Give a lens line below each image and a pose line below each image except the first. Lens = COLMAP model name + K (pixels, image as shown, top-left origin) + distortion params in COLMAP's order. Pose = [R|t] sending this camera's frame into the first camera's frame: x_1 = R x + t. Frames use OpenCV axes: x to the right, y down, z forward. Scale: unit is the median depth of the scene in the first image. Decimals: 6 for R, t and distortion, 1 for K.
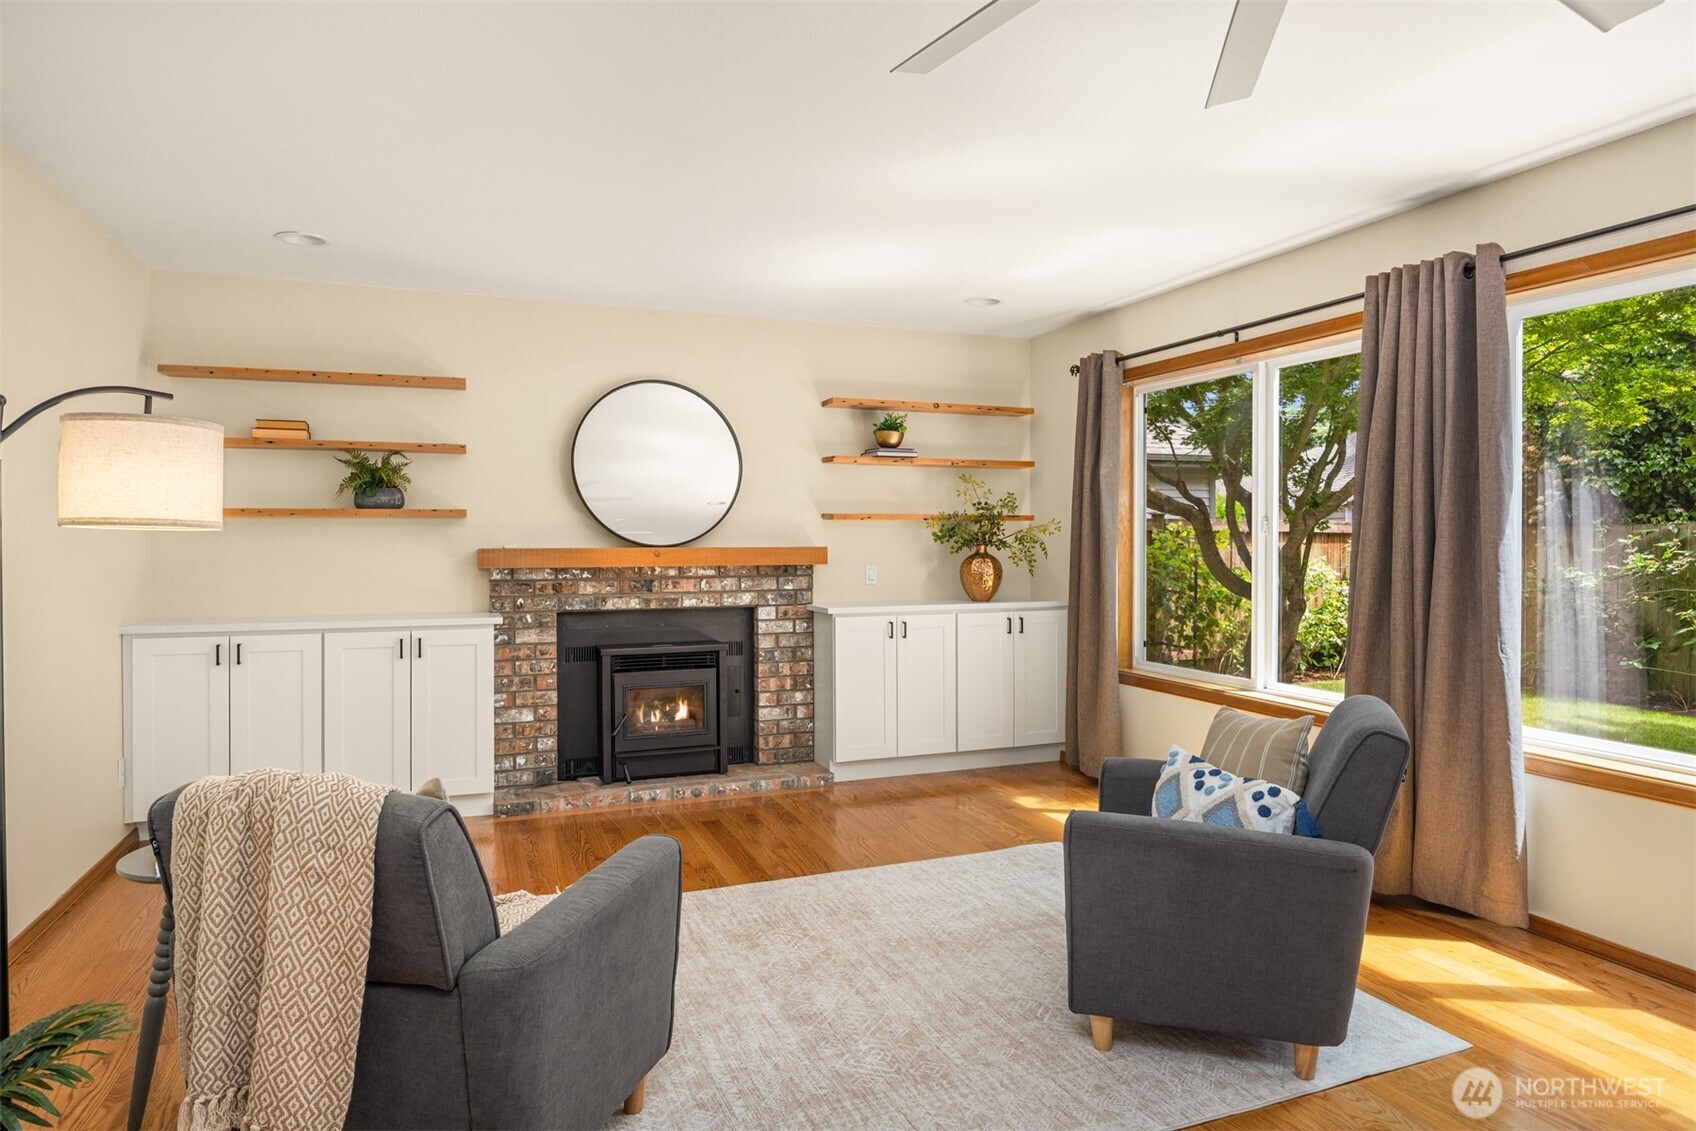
lens RADIAL K [[1105.4, 0, 904.4], [0, 1105.4, 552.5], [0, 0, 1]] dist [-0.007566, -0.000396]
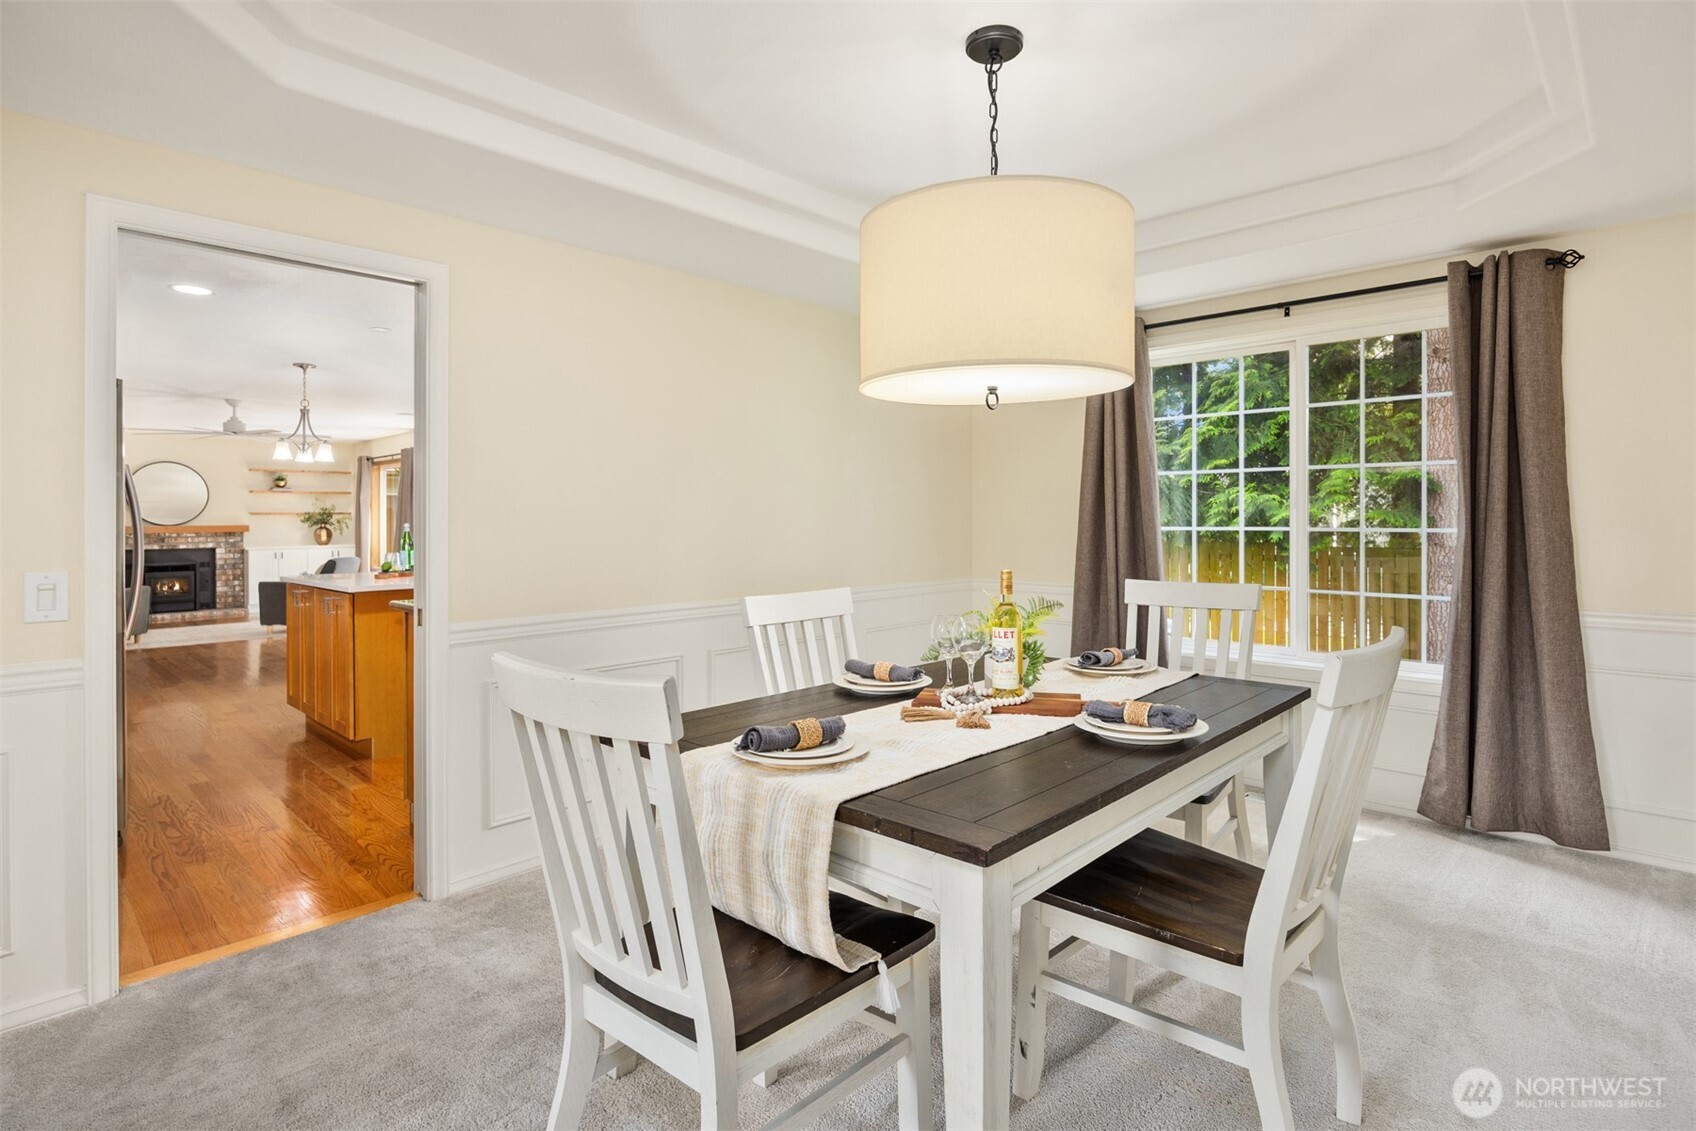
lens RADIAL K [[835.1, 0, 851.5], [0, 835.1, 515.4], [0, 0, 1]] dist [0.003283, 0.000440]
pose [[0.914647, -0.002904, 0.404244, 0.458945], [0.011783, 0.999741, -0.019477, 0.028970], [-0.404083, 0.022577, 0.914444, -1.473716]]
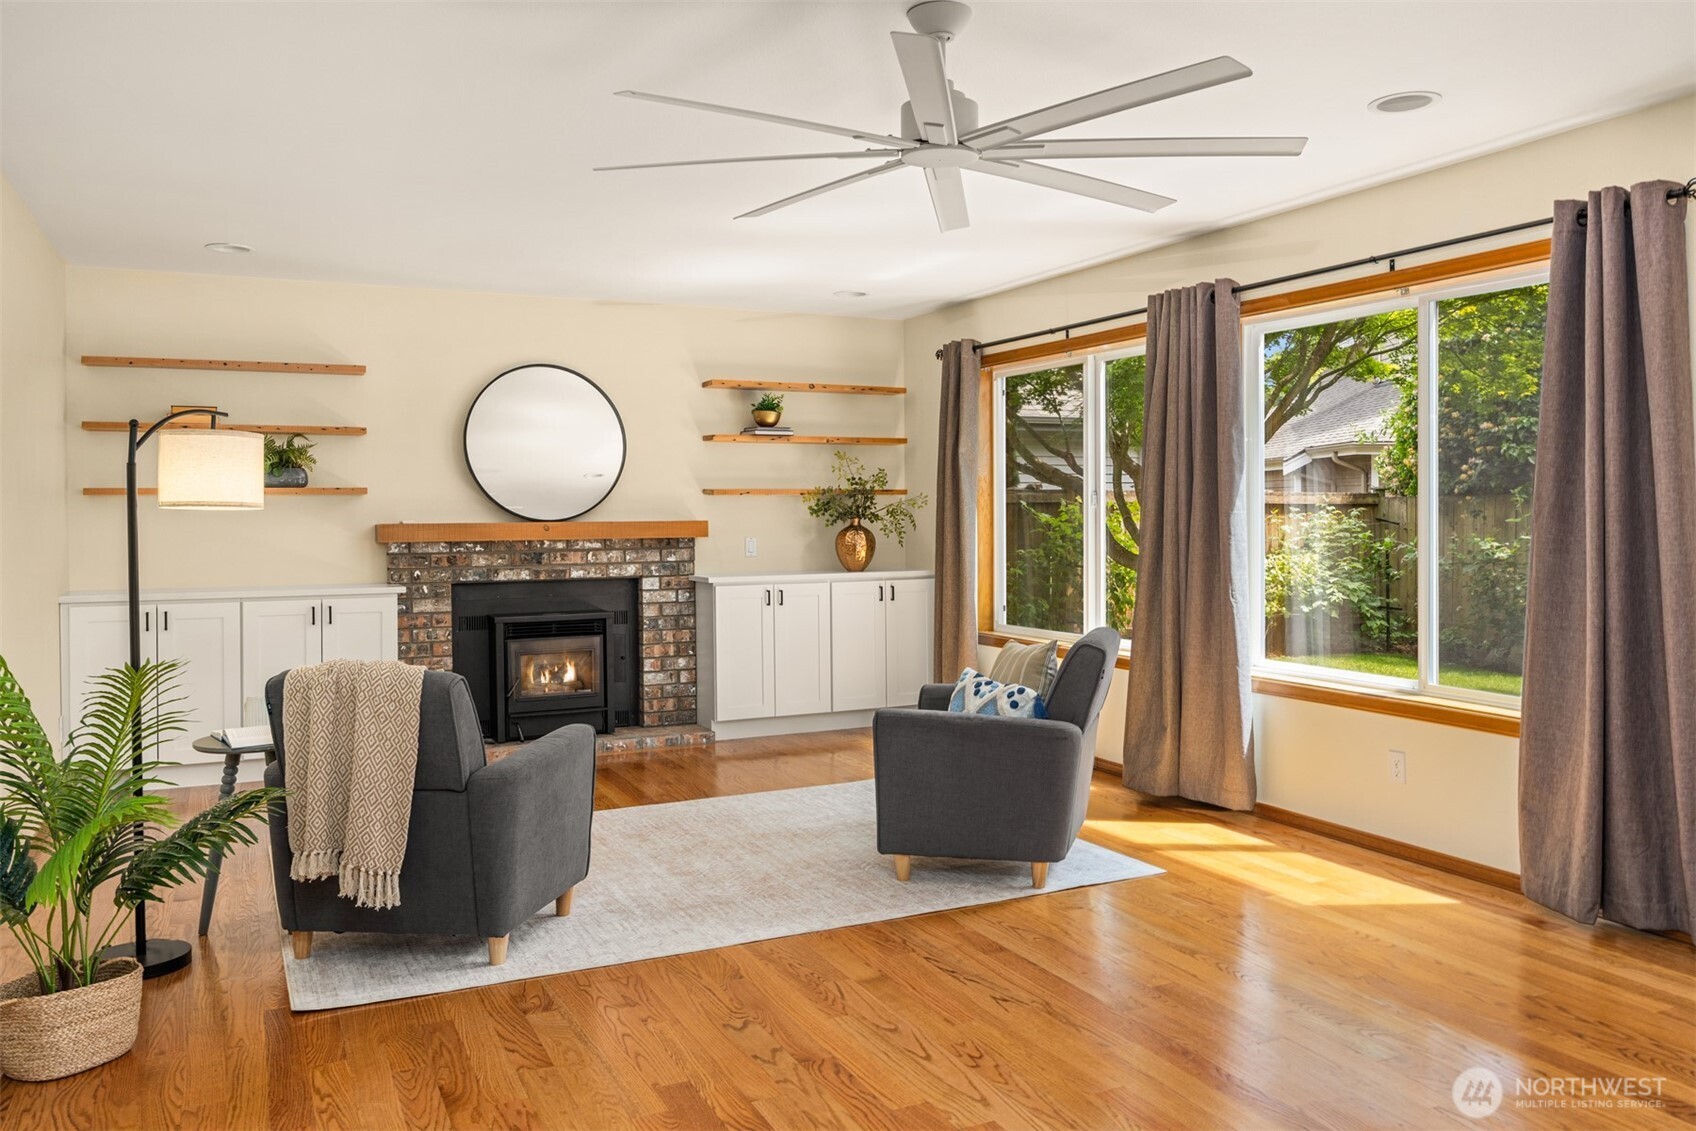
lens RADIAL K [[1340.3, 0, 924.5], [0, 1340.3, 531.4], [0, 0, 1]] dist [-0.002920, 0.001195]
pose [[0.996602, -0.006964, 0.082076, 0.033219], [0.006817, 0.999975, 0.002074, 0.004191], [-0.082089, -0.001507, 0.996624, -0.313284]]
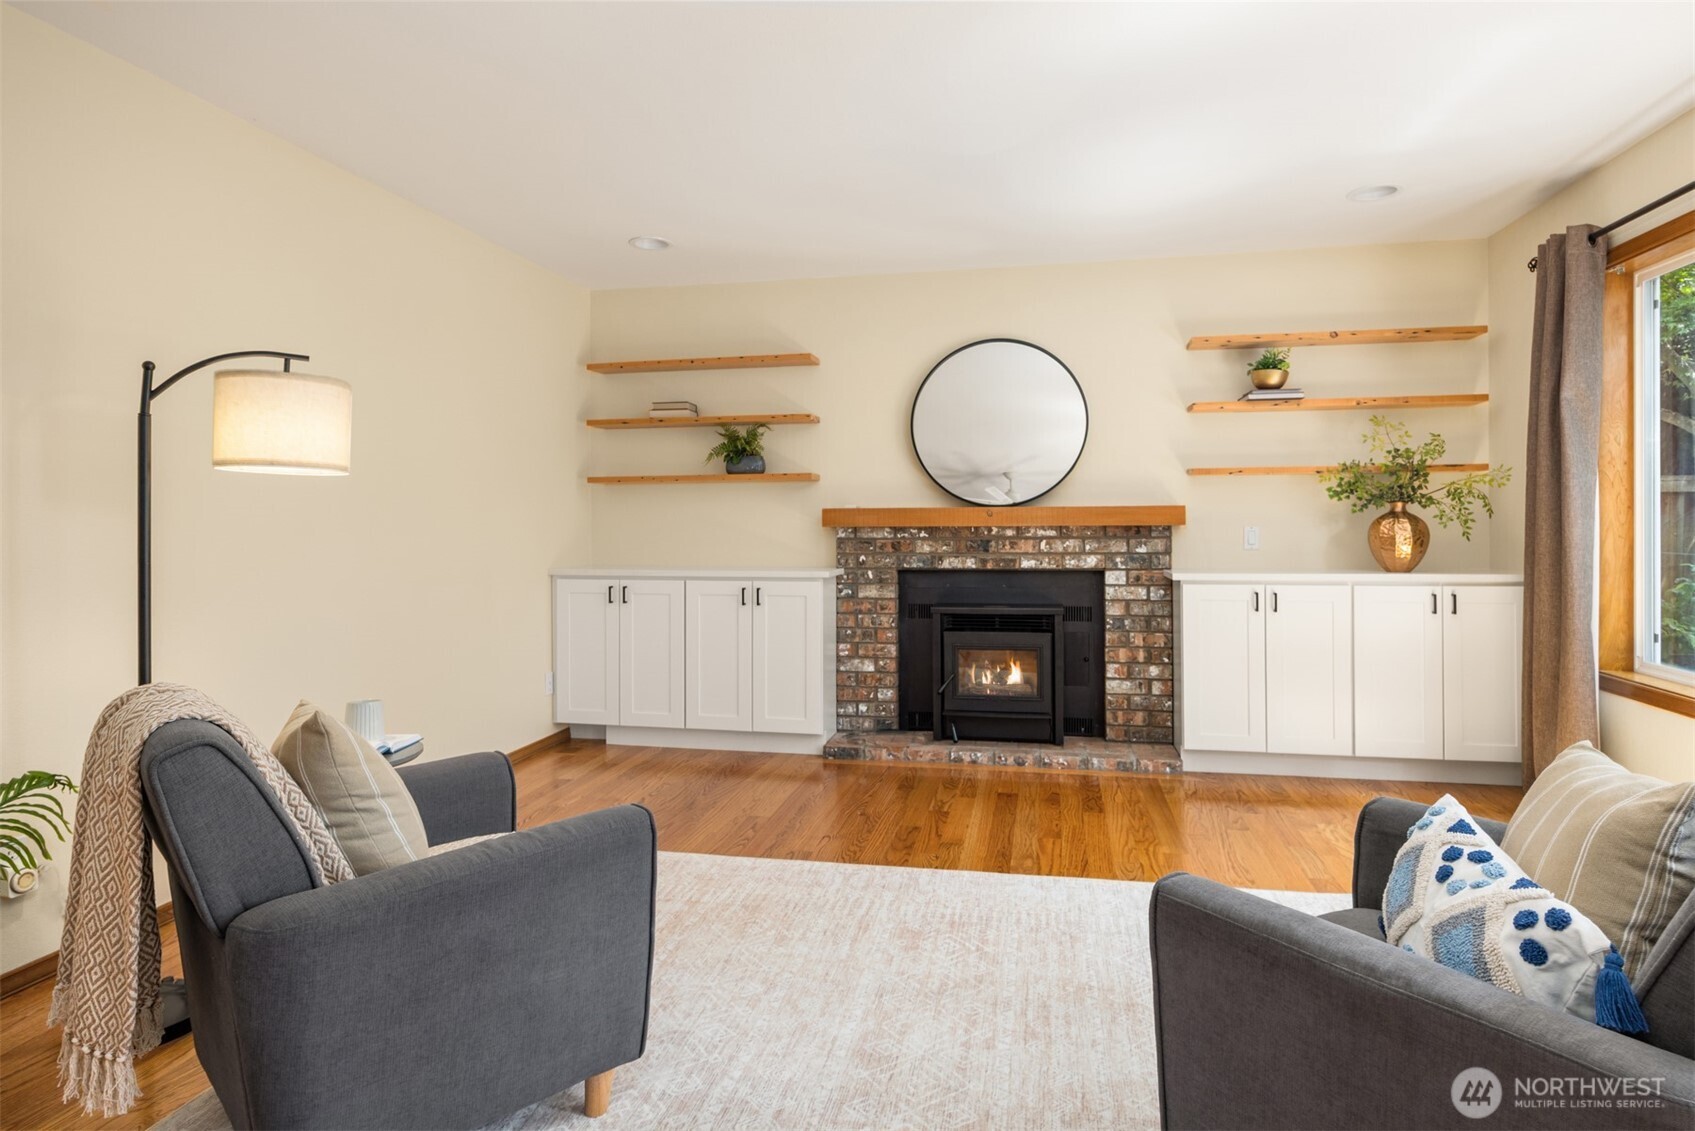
lens RADIAL K [[974.2, 0, 793.7], [0, 974.2, 522.1], [0, 0, 1]] dist [-0.001254, 0.000635]
pose [[0.810155, -0.002113, -0.586212, 0.141432], [-0.002152, 0.999976, -0.006578, 0.014816], [0.586212, 0.006591, 0.810131, 0.187619]]
